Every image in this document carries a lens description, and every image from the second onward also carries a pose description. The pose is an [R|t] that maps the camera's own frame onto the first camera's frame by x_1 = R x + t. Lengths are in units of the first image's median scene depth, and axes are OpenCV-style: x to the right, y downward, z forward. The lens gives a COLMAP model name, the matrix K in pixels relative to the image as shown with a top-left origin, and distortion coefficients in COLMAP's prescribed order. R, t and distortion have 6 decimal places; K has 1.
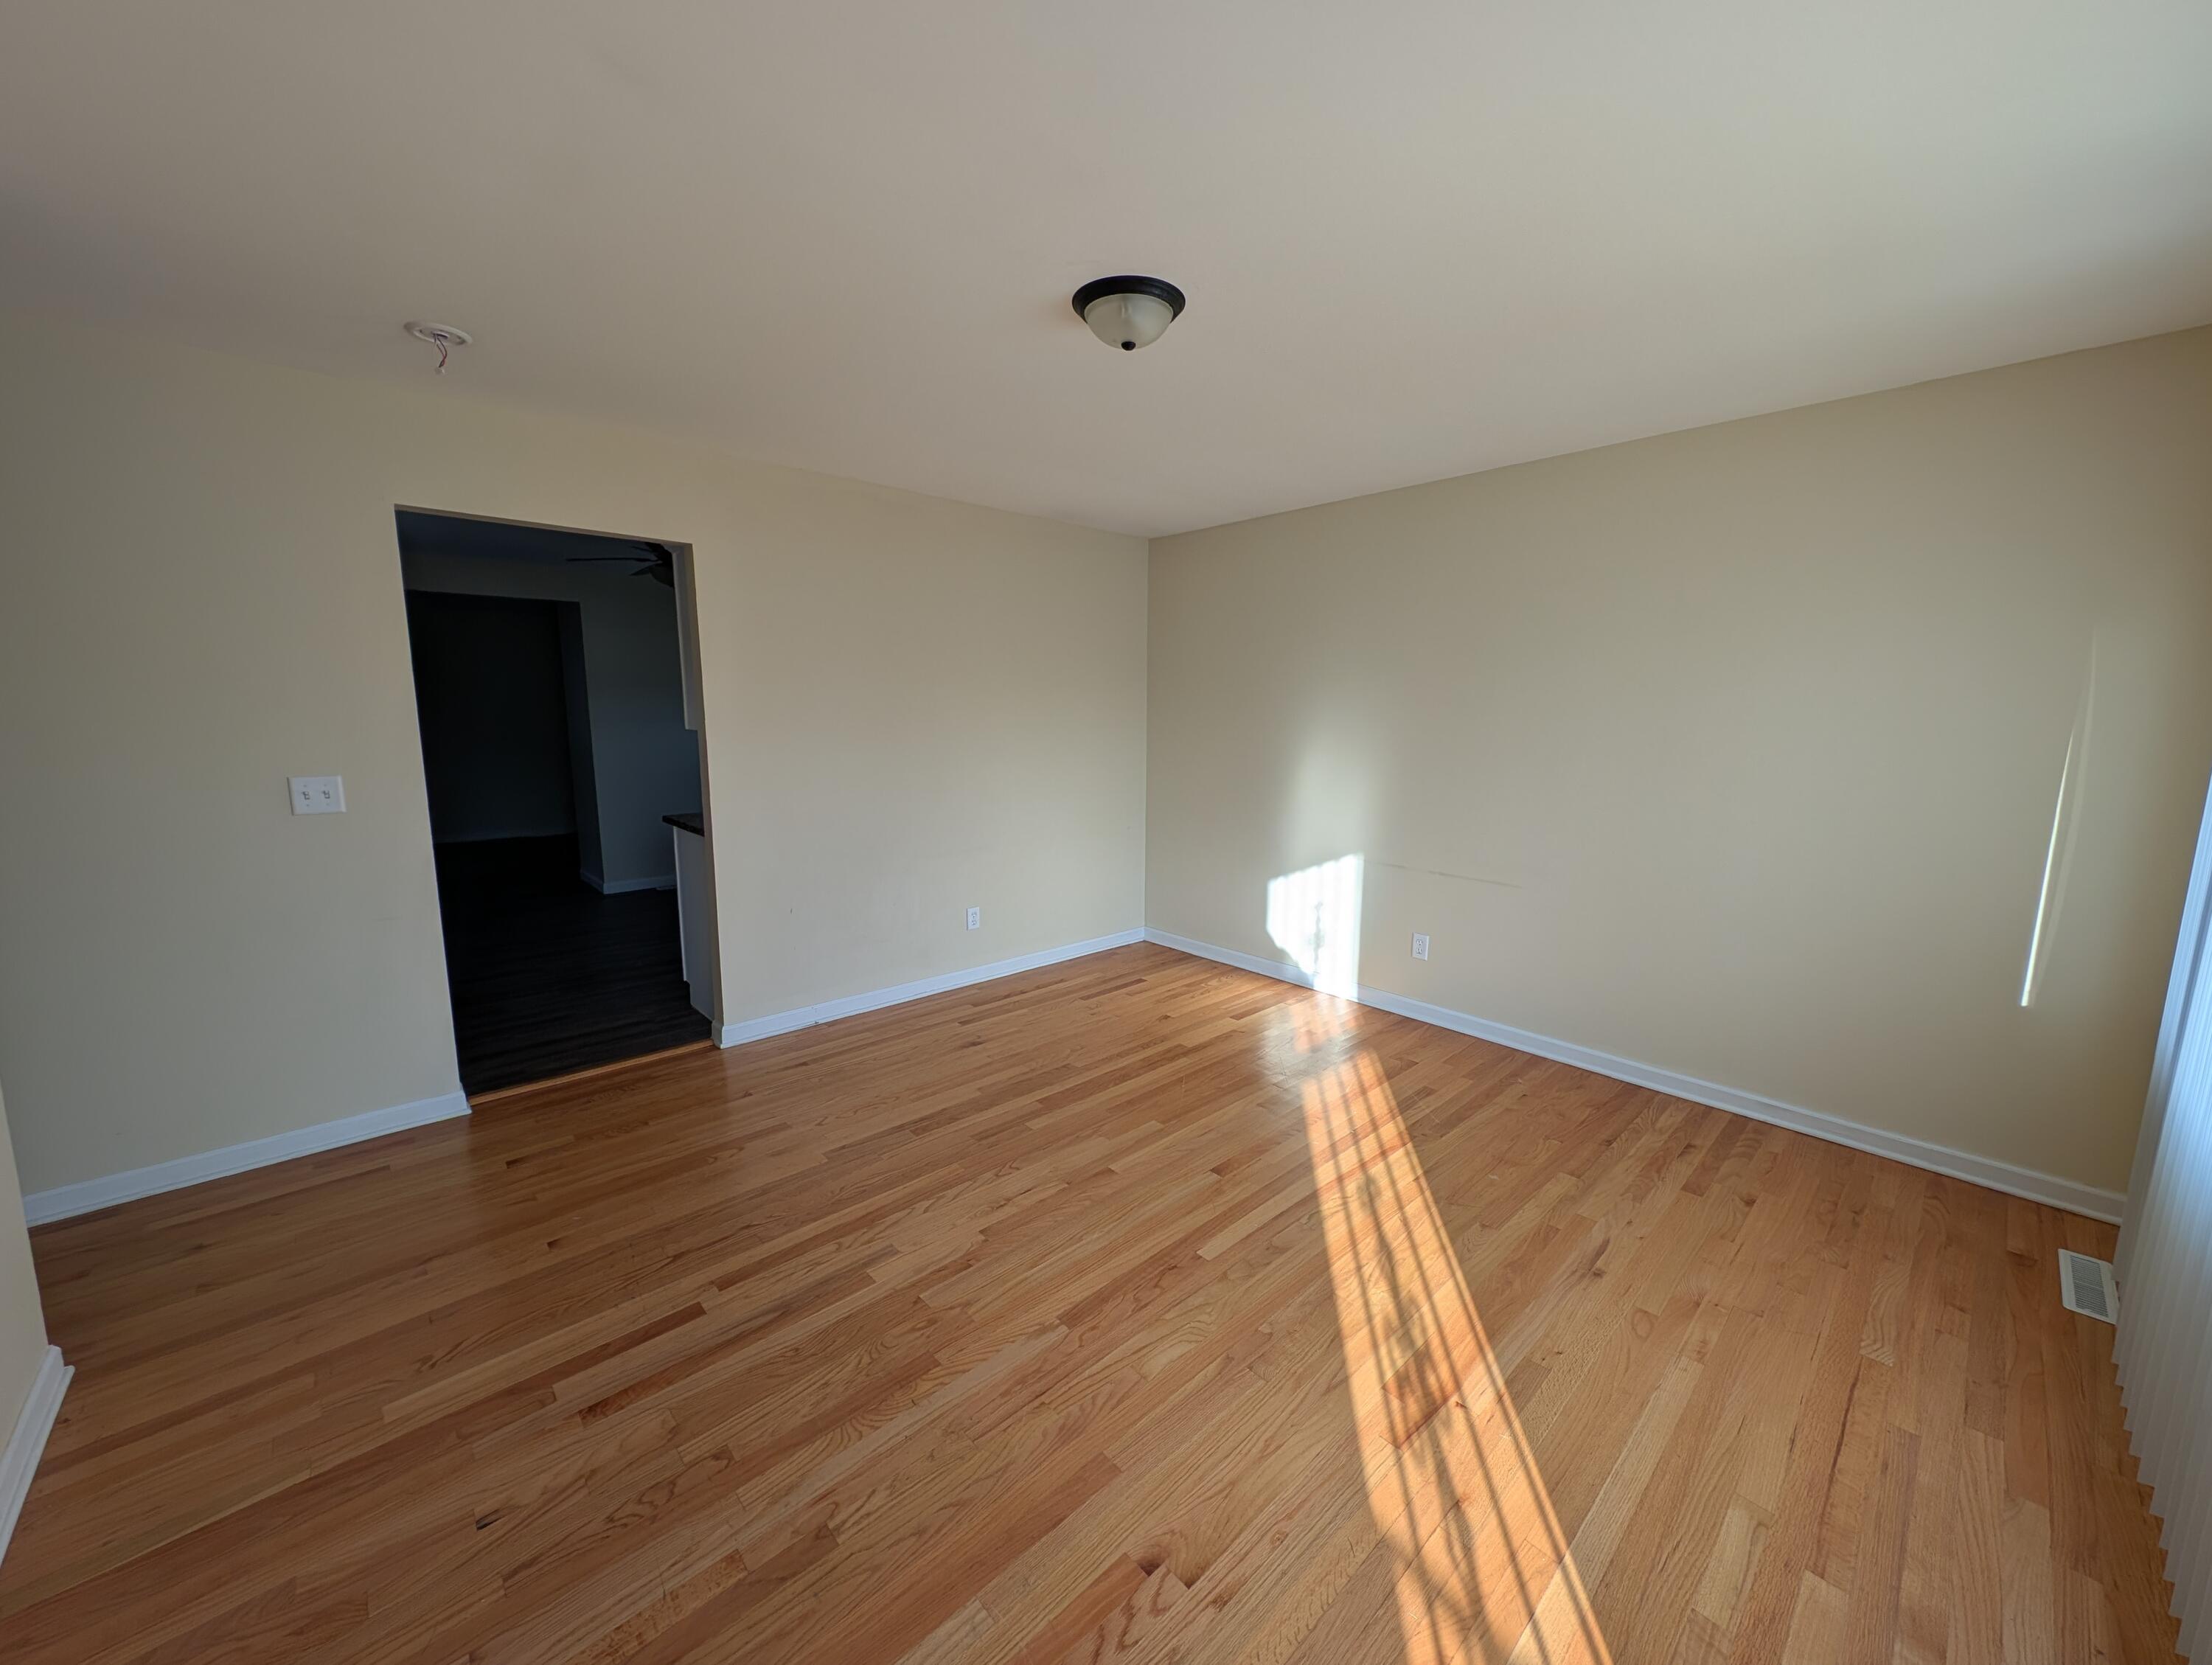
lens RADIAL K [[832.6, 0, 1107.1], [0, 832.6, 834.6], [0, 0, 1]] dist [0.000791, 0.000019]
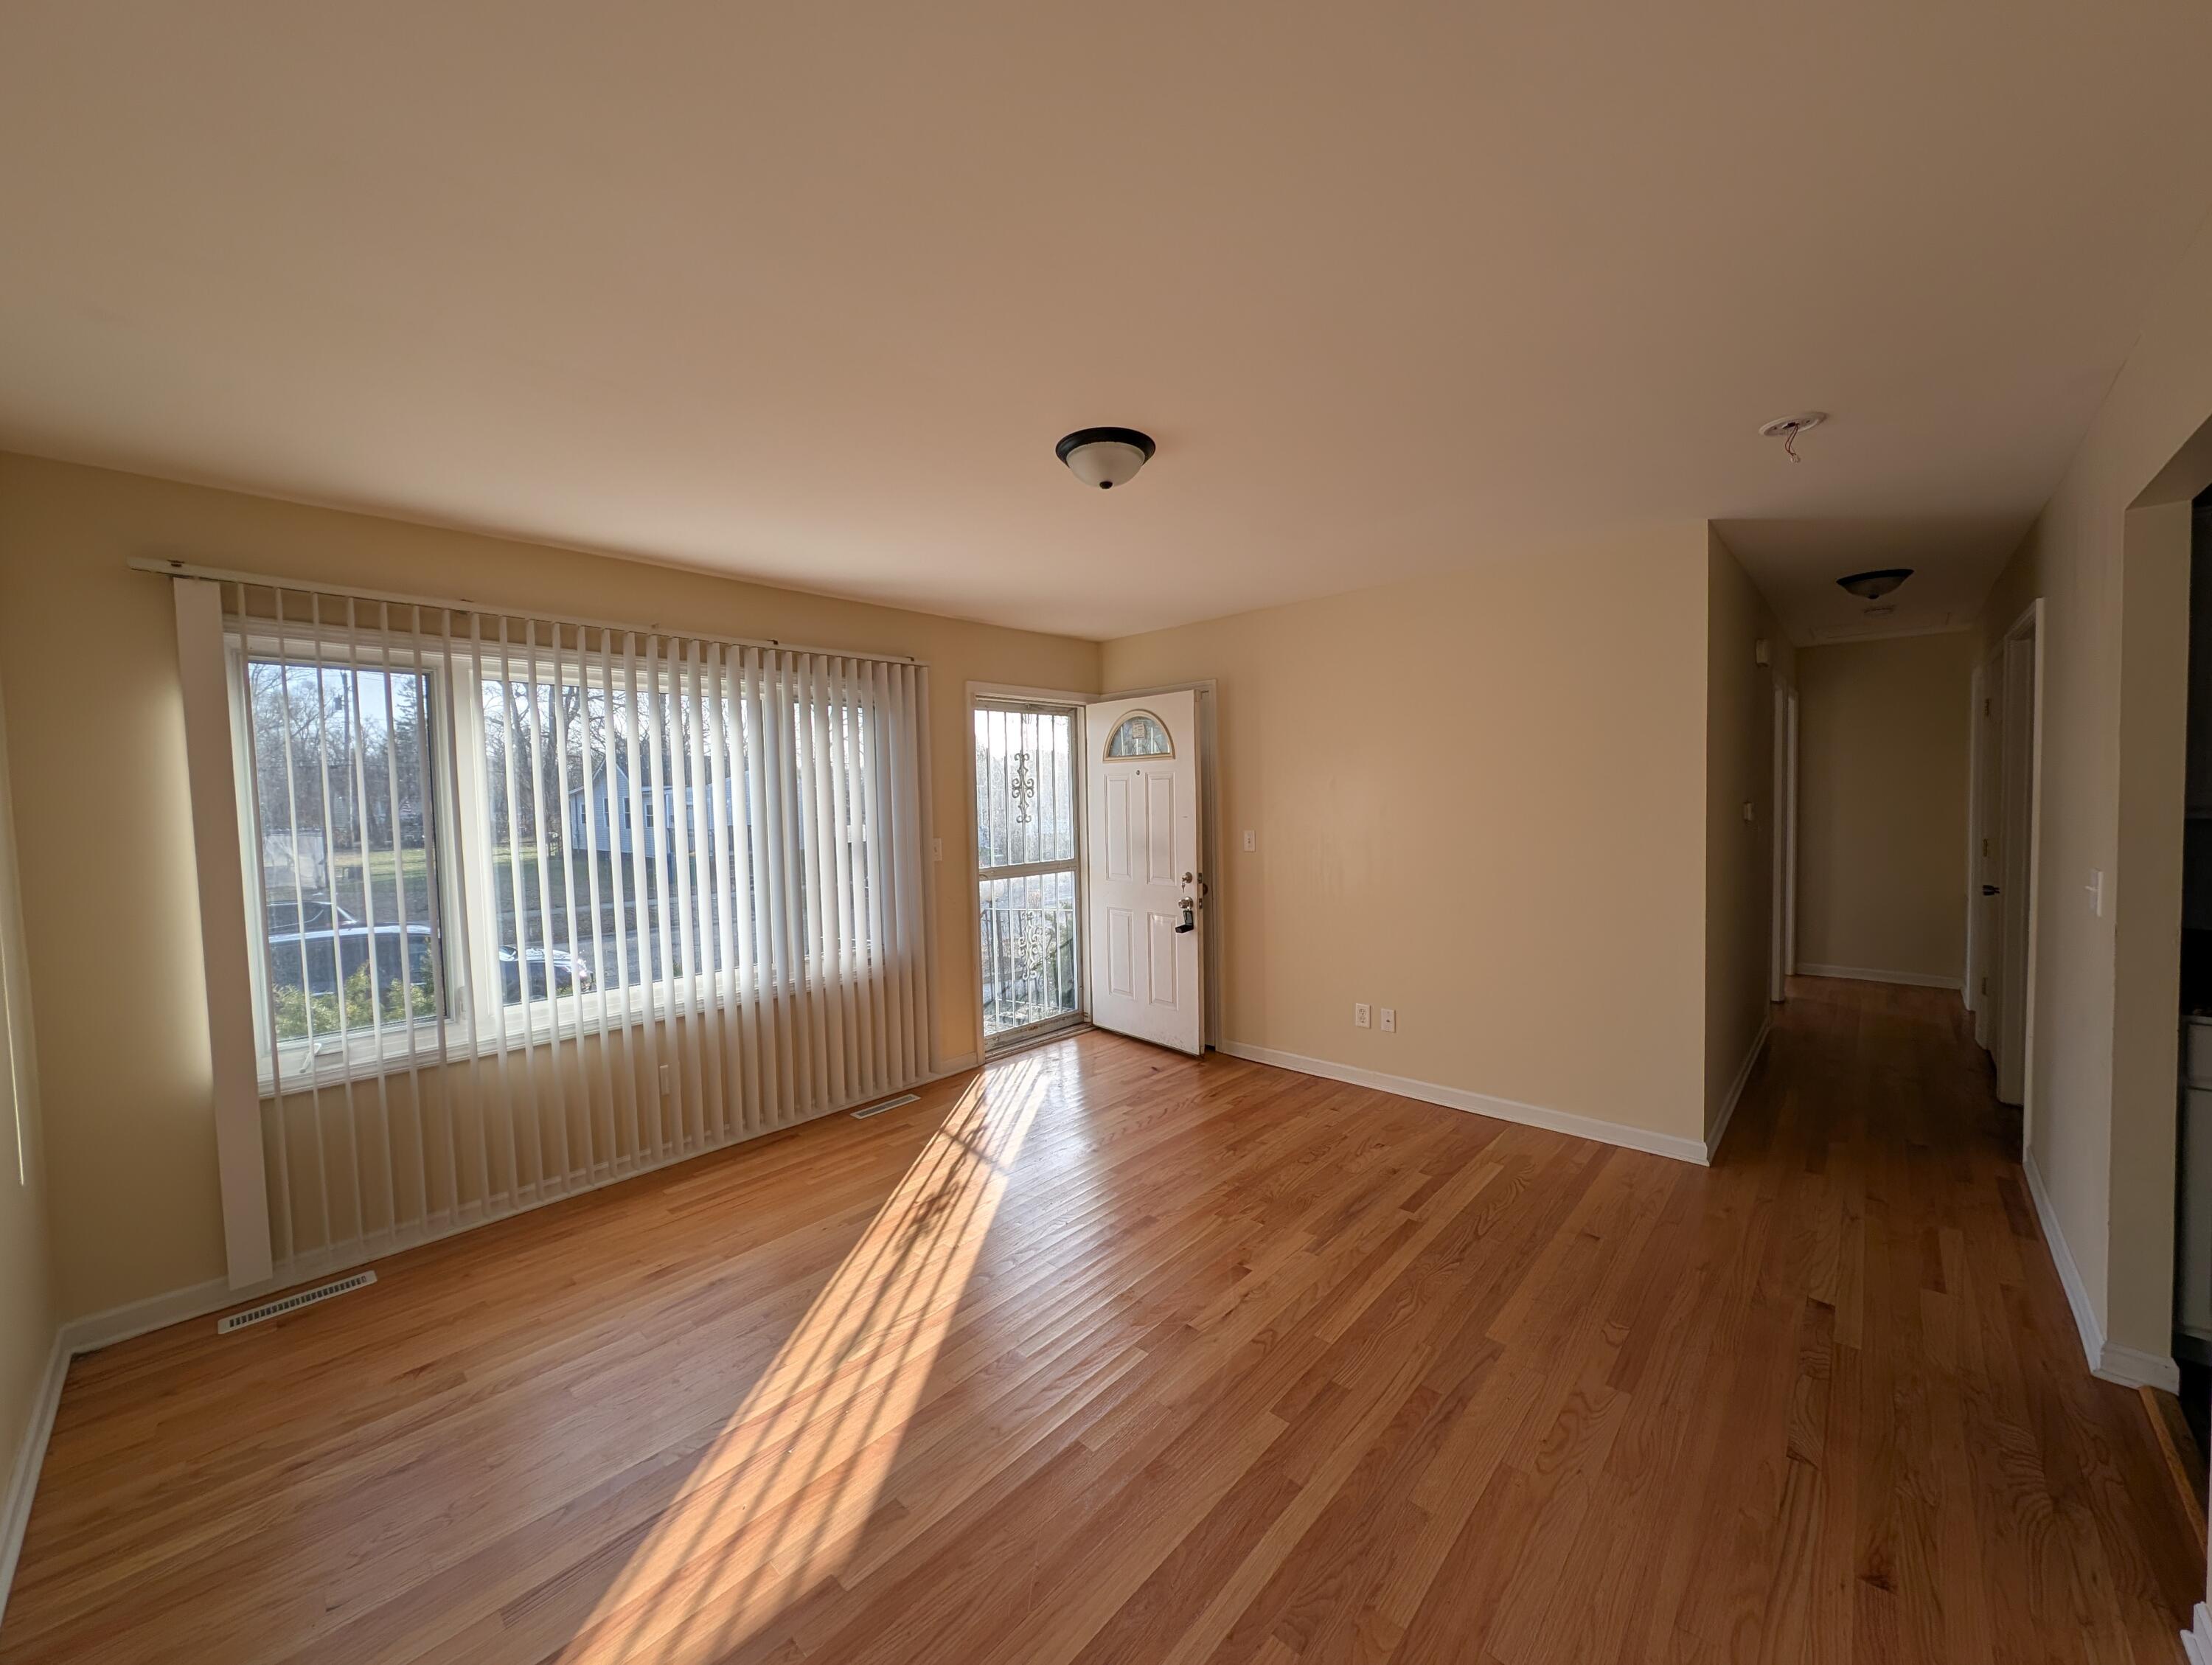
lens RADIAL K [[832.6, 0, 1105.4], [0, 832.6, 836.4], [0, 0, 1]] dist [0.000791, 0.000019]
pose [[-0.997129, 0.019841, -0.073076, 0.108542], [0.005222, 0.980782, 0.195039, -0.307364], [0.075541, 0.194097, -0.978069, 1.980421]]
